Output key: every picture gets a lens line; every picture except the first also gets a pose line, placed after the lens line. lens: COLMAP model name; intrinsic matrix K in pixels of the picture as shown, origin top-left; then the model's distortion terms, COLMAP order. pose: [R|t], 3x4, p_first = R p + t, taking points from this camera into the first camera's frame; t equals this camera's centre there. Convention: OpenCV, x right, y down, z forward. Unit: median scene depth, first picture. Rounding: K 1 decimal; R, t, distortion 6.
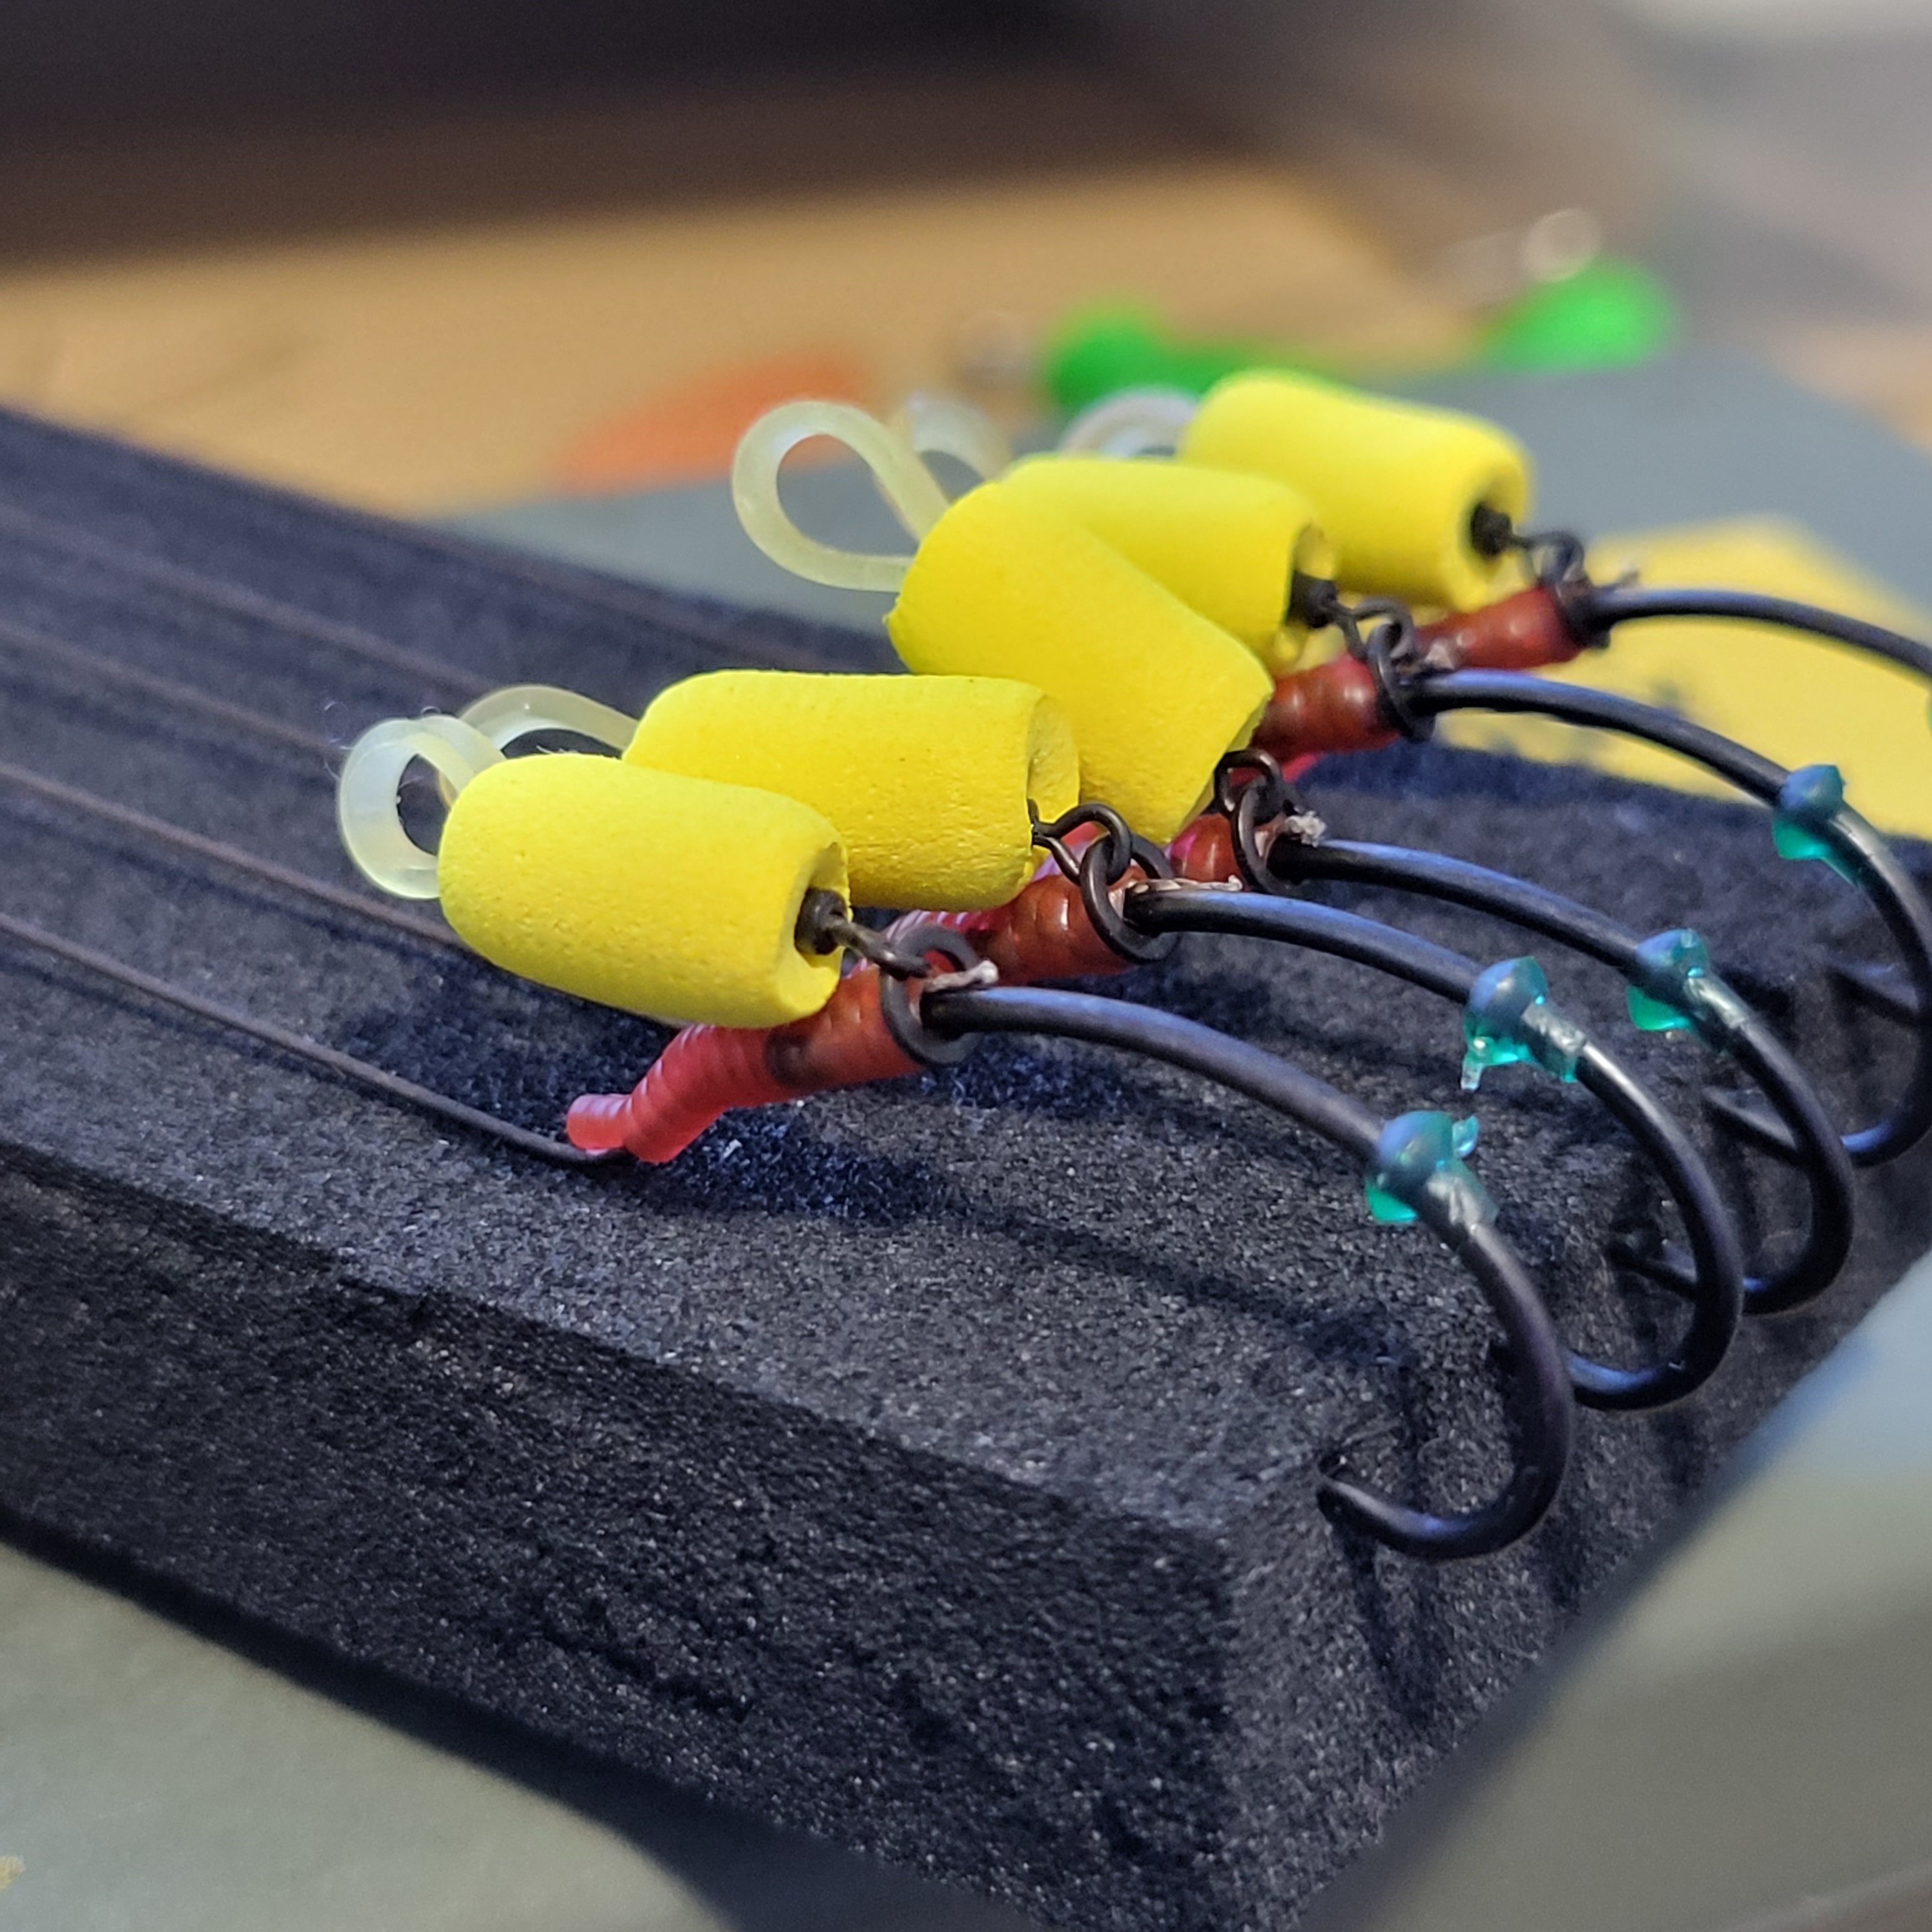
lens RADIAL K [[4506.1, 0, 965.5], [0, 4506.1, 960.4], [0, 0, 1]] dist [-0.013368, 0.000000]
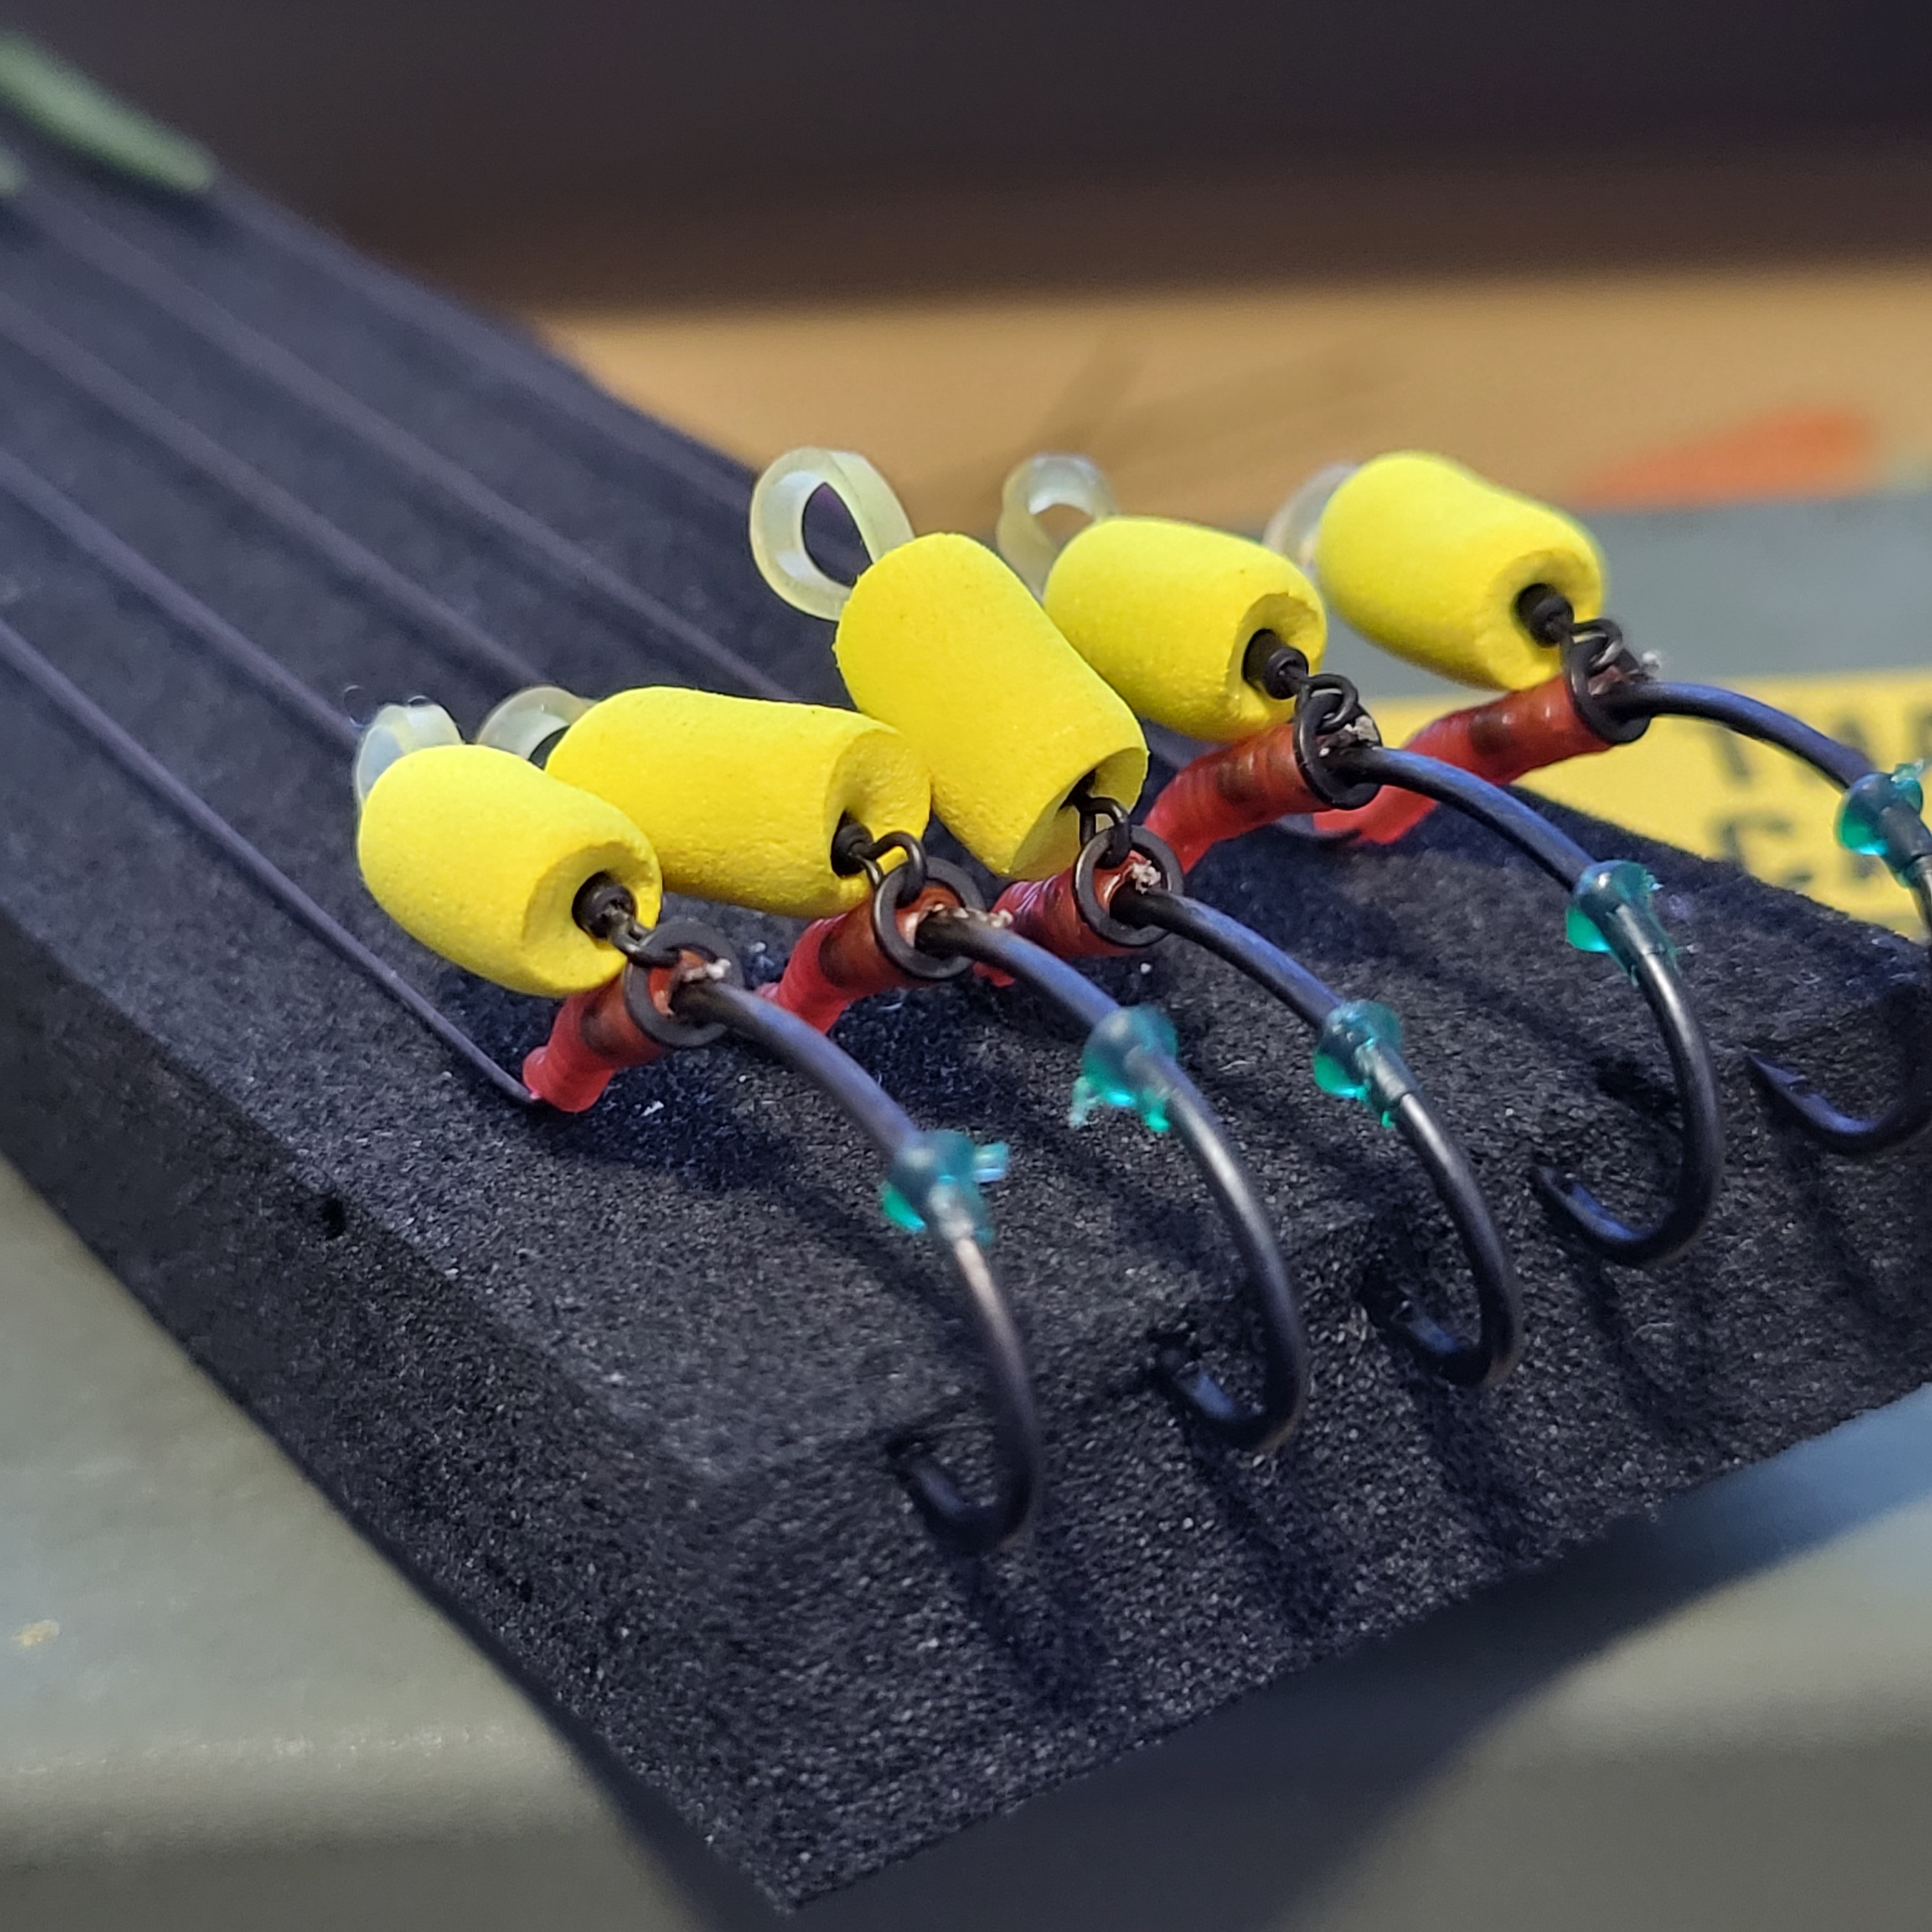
lens RADIAL K [[4506.1, 0, 963.1], [0, 4506.1, 971.0], [0, 0, 1]] dist [-0.013368, 0.000000]
pose [[0.897233, 0.105983, -0.428650, 0.505031], [-0.104417, 0.994160, 0.027243, -0.031761], [0.429034, 0.020315, 0.903060, 0.012618]]
